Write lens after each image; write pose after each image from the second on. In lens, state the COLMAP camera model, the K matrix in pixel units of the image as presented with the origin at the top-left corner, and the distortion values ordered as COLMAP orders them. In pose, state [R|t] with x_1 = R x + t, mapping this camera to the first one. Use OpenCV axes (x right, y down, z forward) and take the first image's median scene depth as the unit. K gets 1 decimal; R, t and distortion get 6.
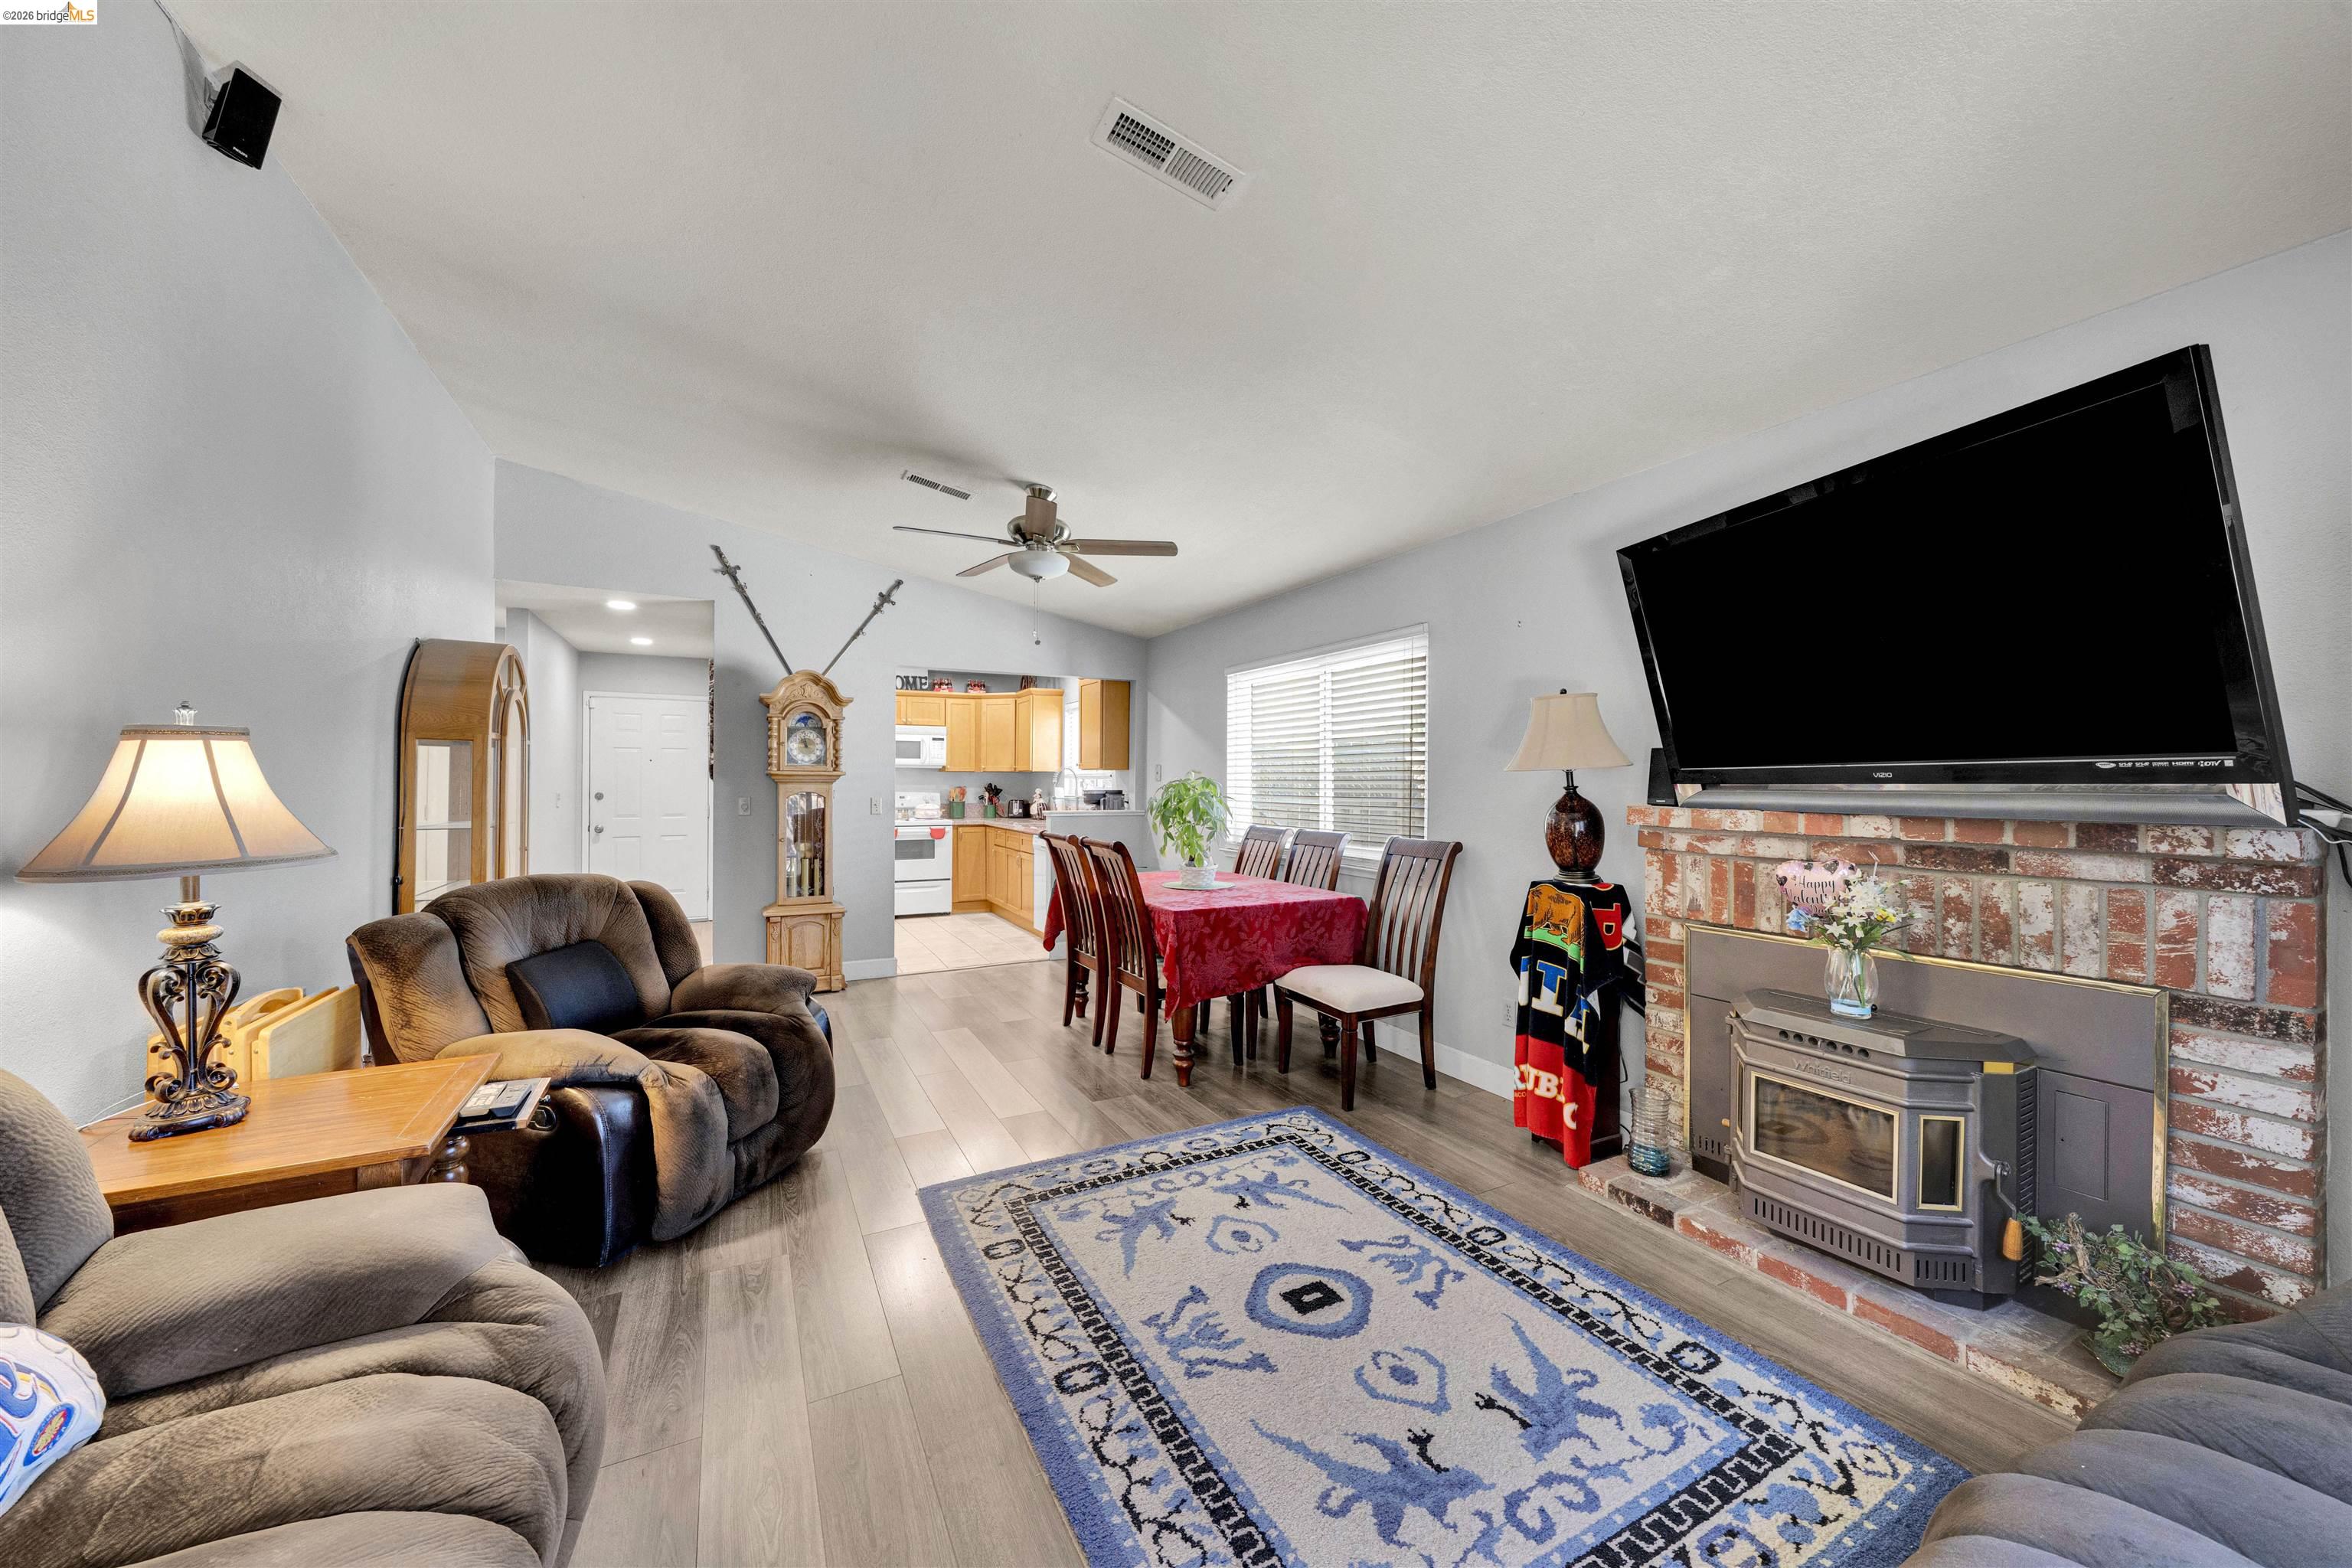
lens RADIAL K [[823.6, 0, 1152.2], [0, 823.6, 786.3], [0, 0, 1]] dist [-0.006059, 0.000054]
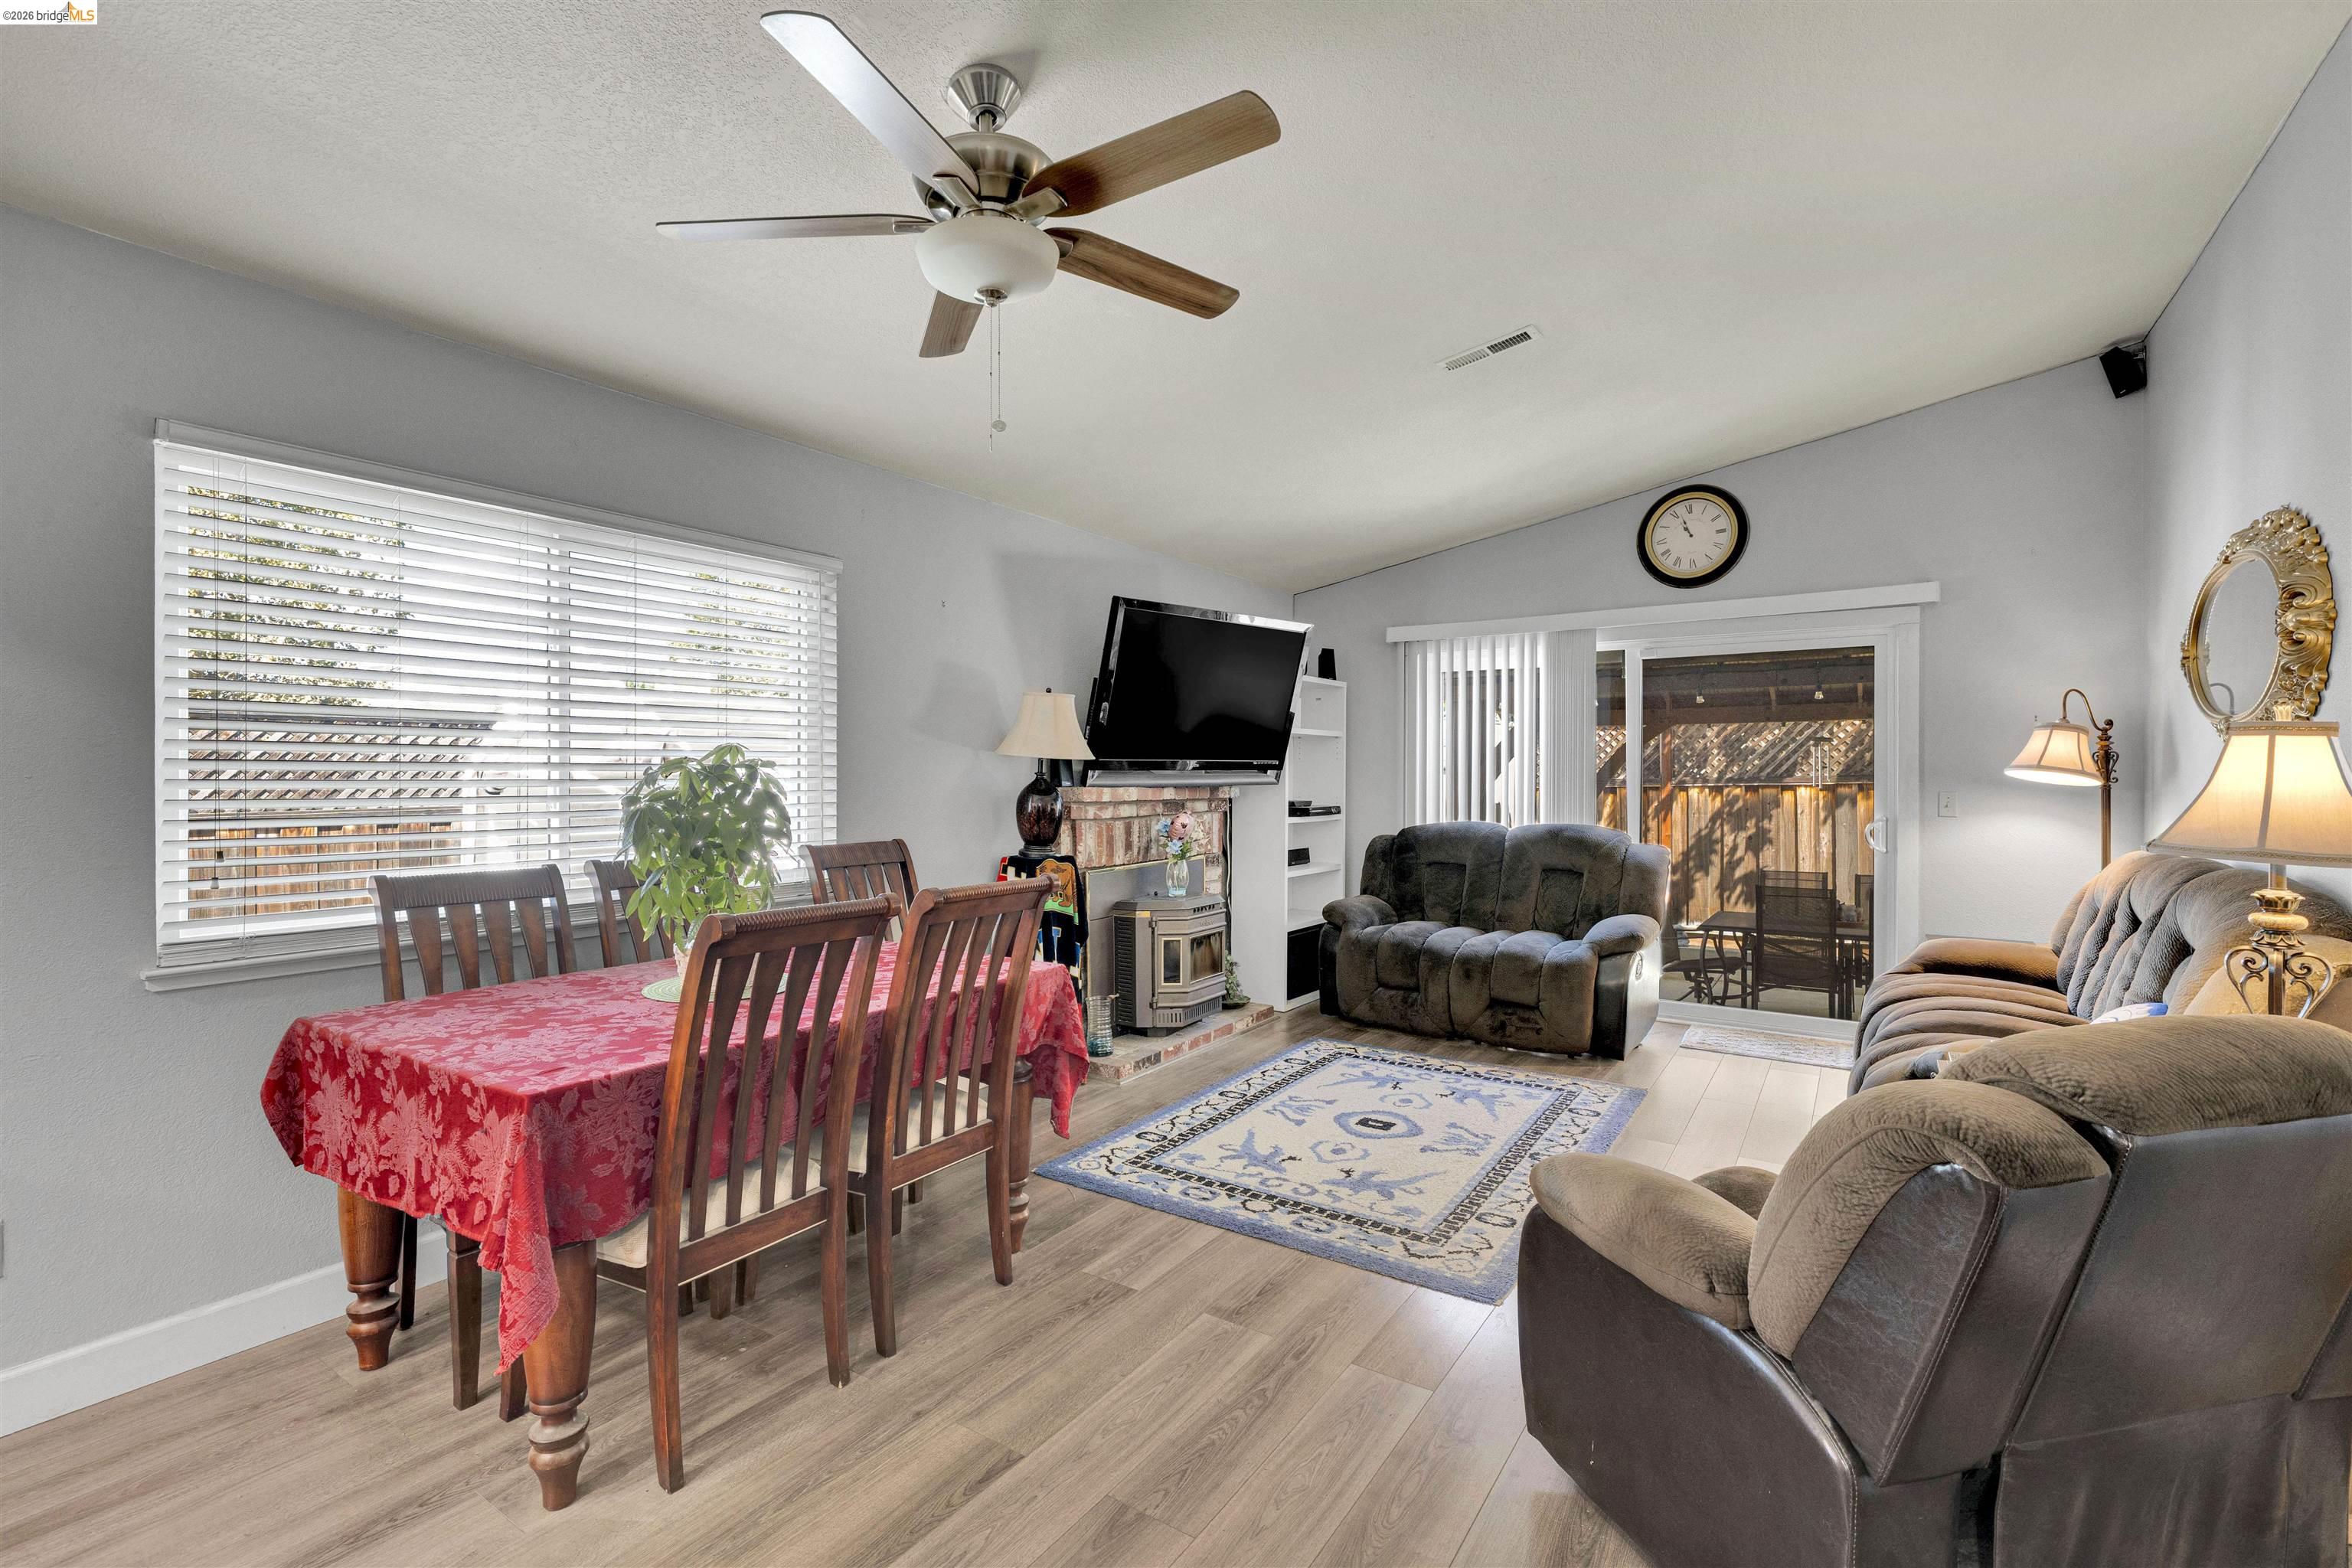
lens RADIAL K [[1069.2, 0, 1203.6], [0, 1069.2, 778.9], [0, 0, 1]] dist [-0.003849, 0.000692]
pose [[-0.510488, -0.011374, 0.859810, -0.911171], [-0.000222, 0.999914, 0.013096, -0.011669], [-0.859885, 0.006494, -0.510447, 1.591208]]
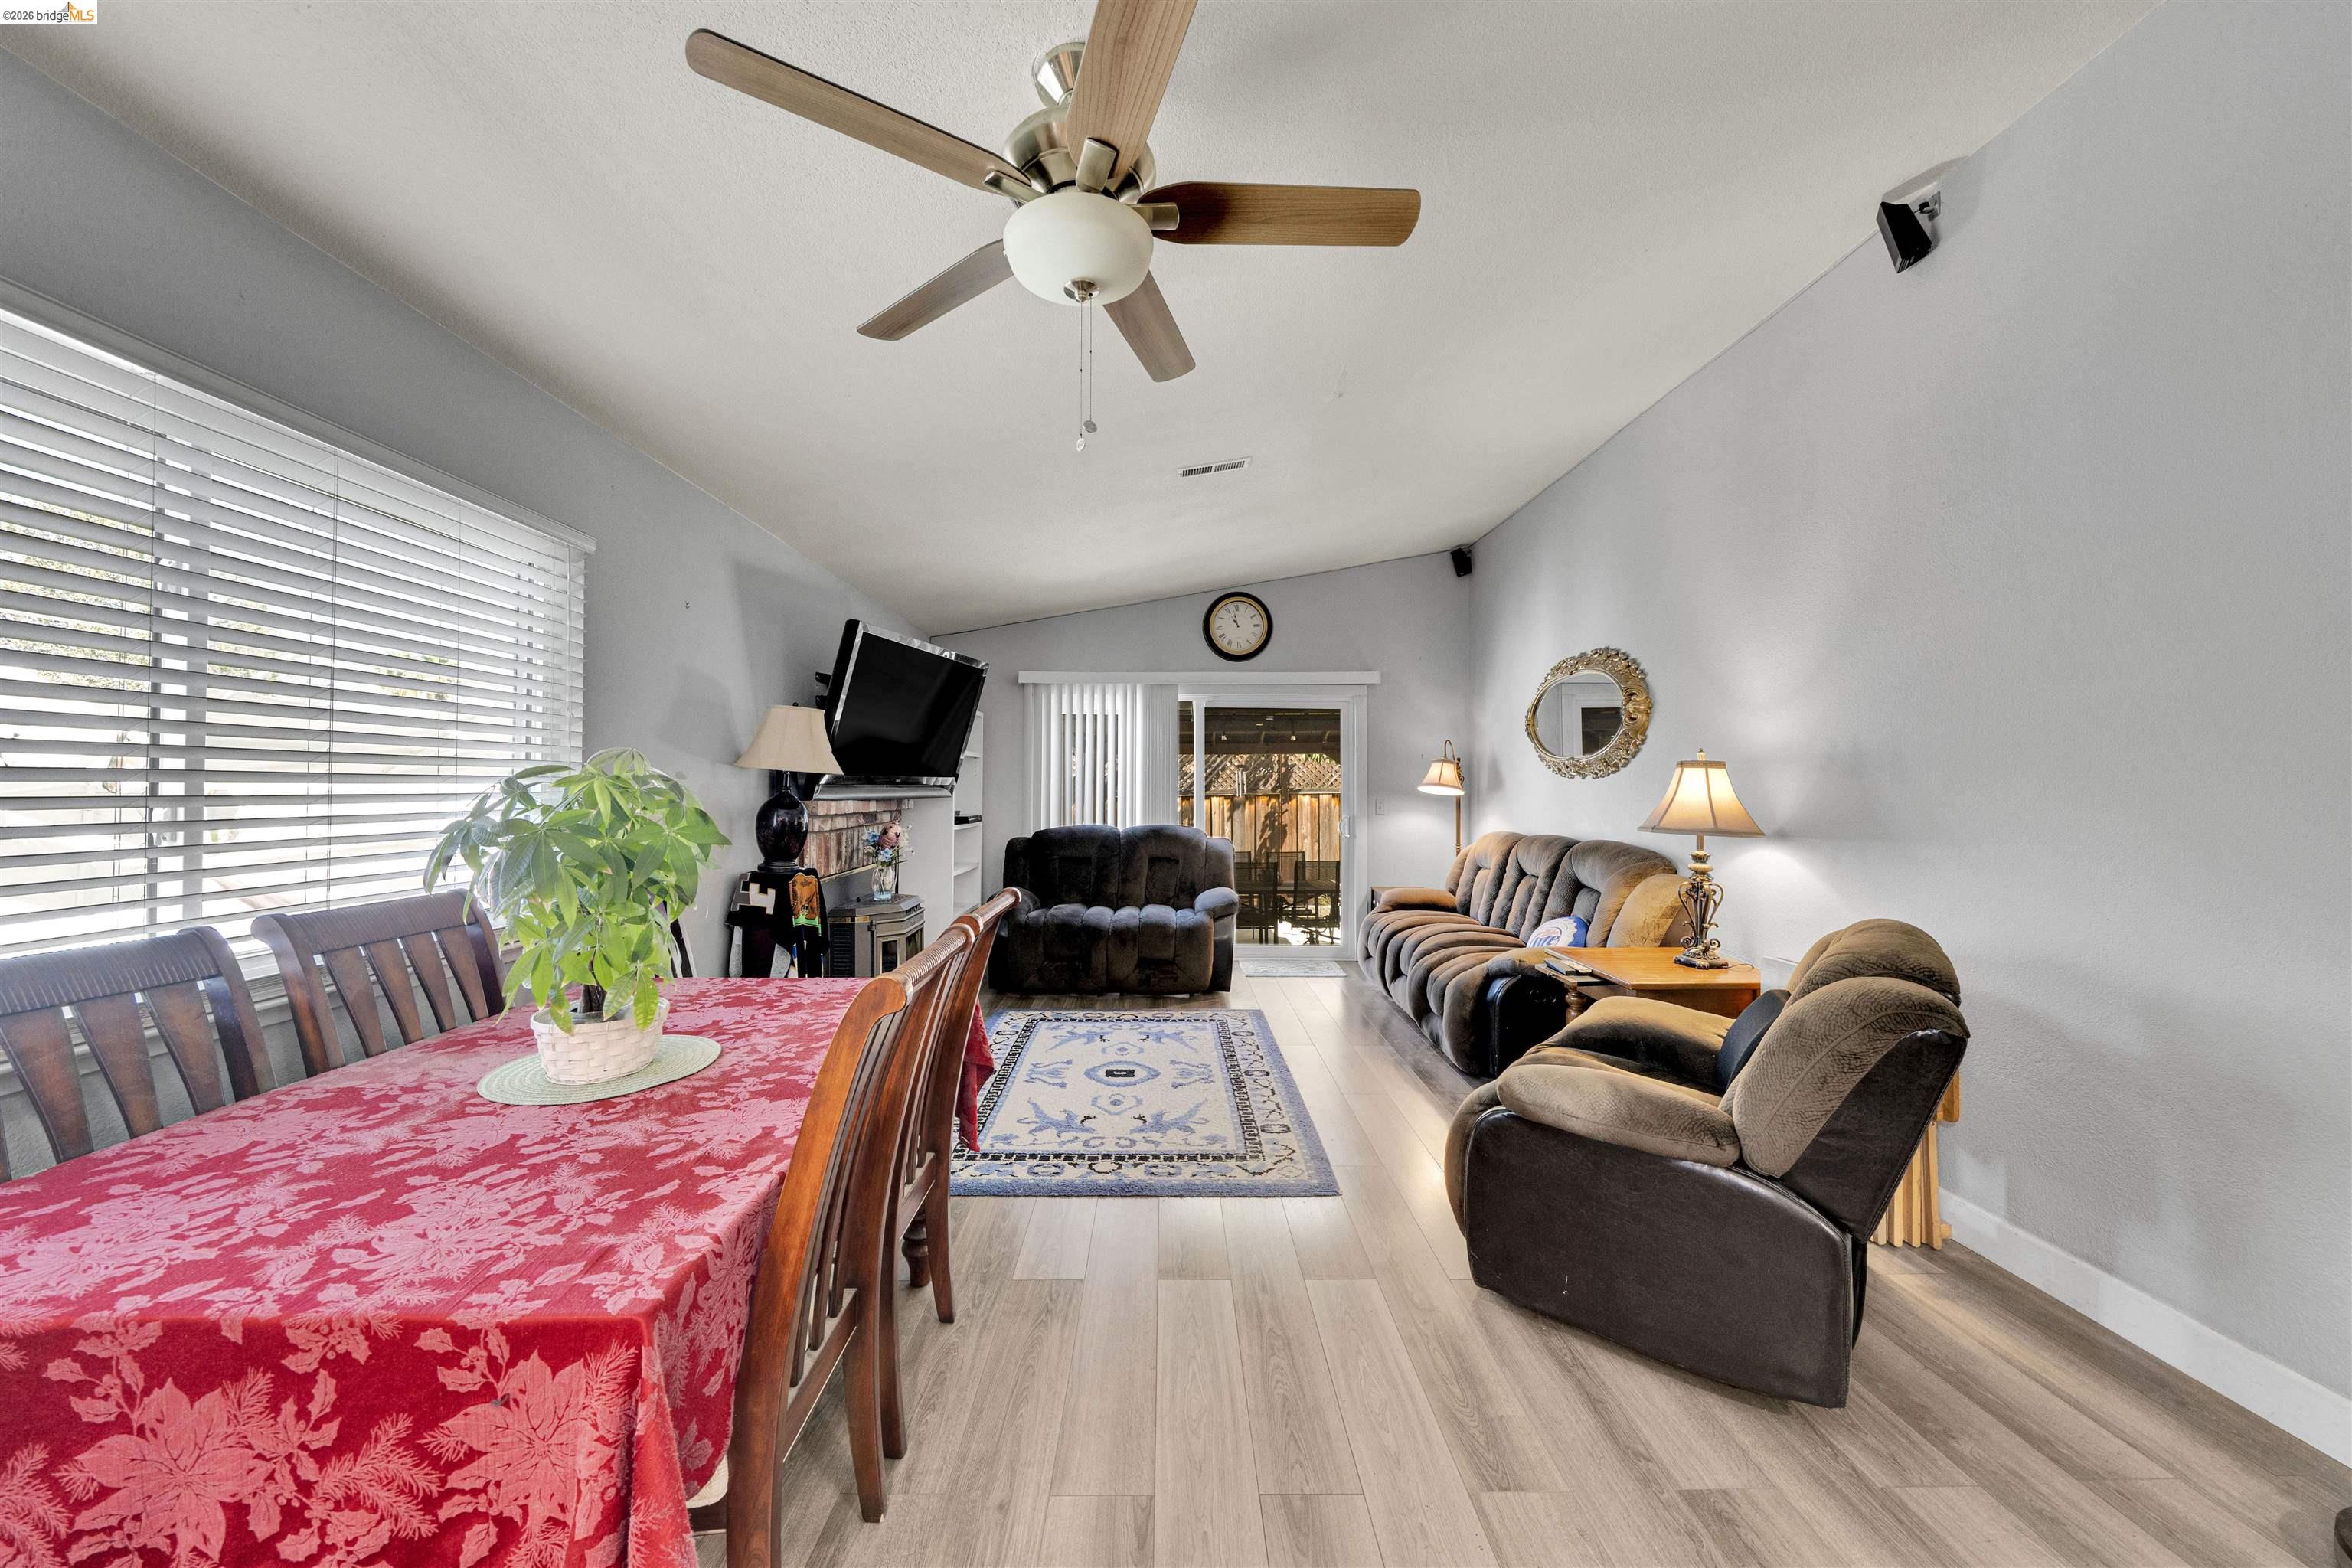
lens RADIAL K [[786.9, 0, 1184.7], [0, 786.9, 779.1], [0, 0, 1]] dist [-0.009147, 0.001170]
pose [[-0.904701, -0.002933, 0.426036, -0.473685], [-0.005878, 0.999967, -0.005597, -0.008398], [-0.426006, -0.007568, -0.904689, 1.782231]]
